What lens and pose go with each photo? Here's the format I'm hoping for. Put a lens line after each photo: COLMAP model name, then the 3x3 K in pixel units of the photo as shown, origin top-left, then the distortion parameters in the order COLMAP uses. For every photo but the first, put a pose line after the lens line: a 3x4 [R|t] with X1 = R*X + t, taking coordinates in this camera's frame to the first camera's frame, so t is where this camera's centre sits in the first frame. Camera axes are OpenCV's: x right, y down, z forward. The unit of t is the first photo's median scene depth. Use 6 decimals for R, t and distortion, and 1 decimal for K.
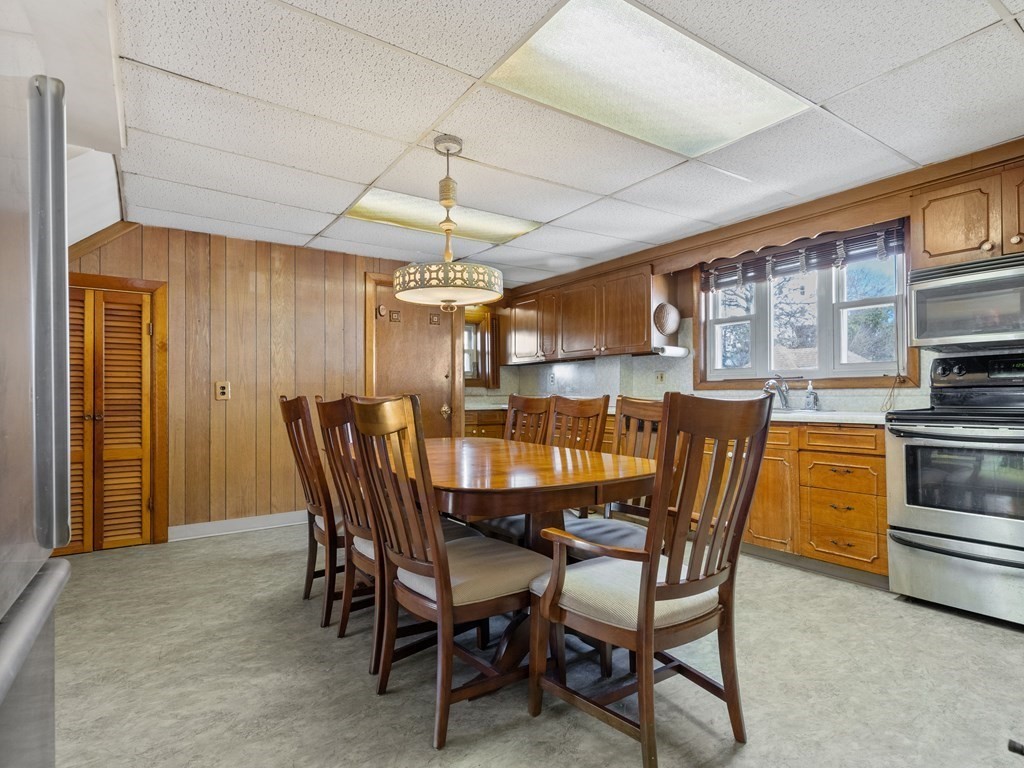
lens RADIAL K [[532.9, 0, 512.6], [0, 532.9, 387.4], [0, 0, 1]] dist [0.001578, 0.000316]
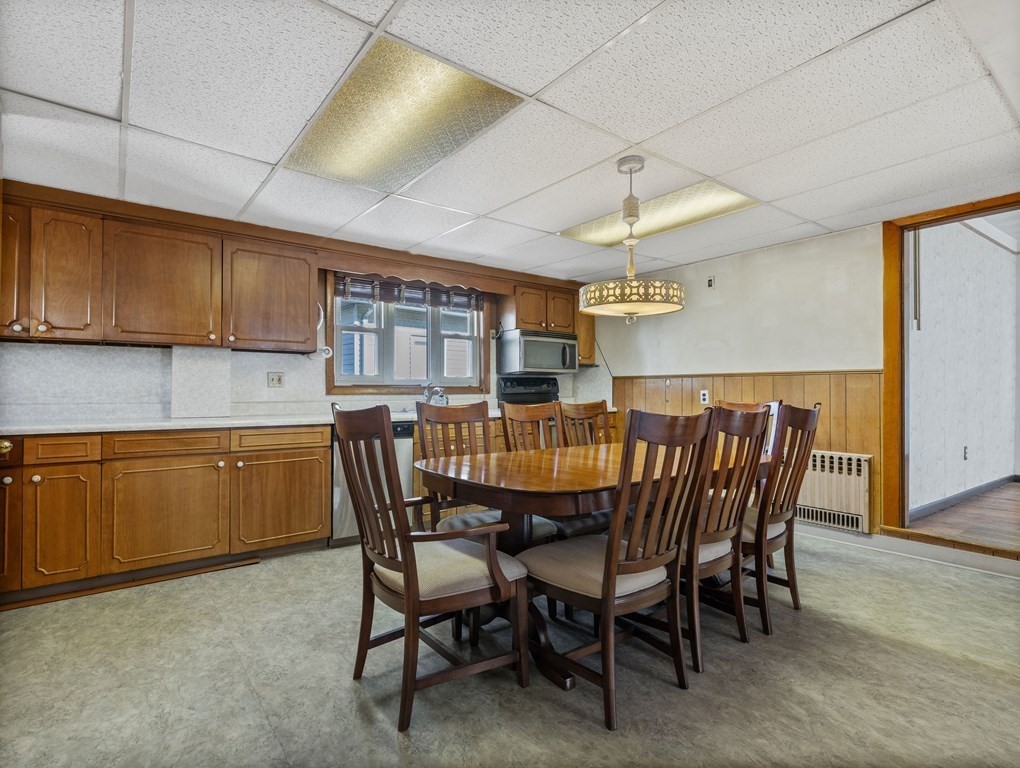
lens RADIAL K [[521.4, 0, 510.9], [0, 521.4, 385.1], [0, 0, 1]] dist [0.003510, 0.001783]
pose [[-0.057318, 0.008916, 0.998316, -1.371676], [-0.010684, 0.999897, -0.009544, -0.014777], [-0.998299, -0.011213, -0.057217, 1.570381]]
